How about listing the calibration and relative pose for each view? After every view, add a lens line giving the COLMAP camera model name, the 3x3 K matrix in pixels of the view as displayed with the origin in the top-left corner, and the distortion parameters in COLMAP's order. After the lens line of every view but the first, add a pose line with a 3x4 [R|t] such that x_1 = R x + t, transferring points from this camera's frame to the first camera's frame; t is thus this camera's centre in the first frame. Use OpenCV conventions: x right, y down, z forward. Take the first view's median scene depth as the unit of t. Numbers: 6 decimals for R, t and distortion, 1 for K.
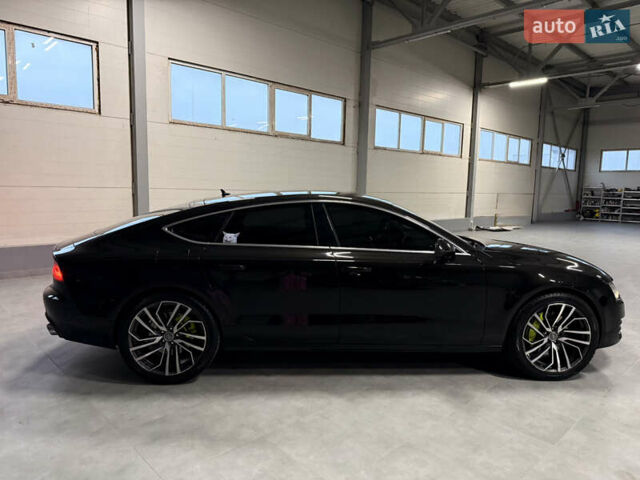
lens RADIAL K [[460.2, 0, 320.0], [0, 460.2, 240.0], [0, 0, 1]] dist [0.007200, 0.000258]
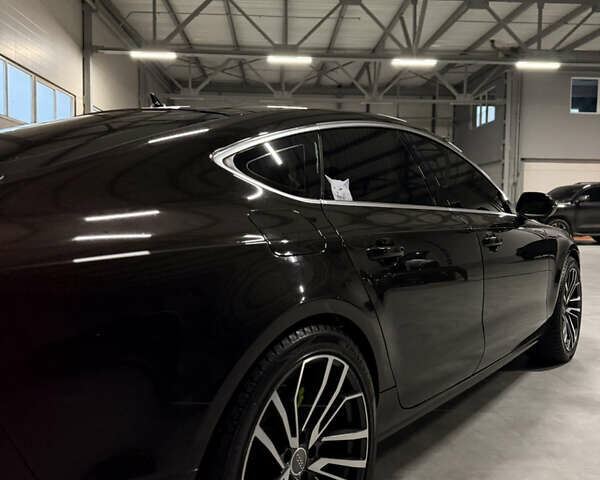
lens RADIAL K [[559.7, 0, 300.0], [0, 559.7, 240.0], [0, 0, 1]] dist [0.128927, -0.237118]
pose [[0.652479, -0.055971, 0.755737, -0.626024], [0.089875, 0.995946, -0.003834, 0.041837], [-0.752459, 0.070423, 0.654864, 0.683799]]
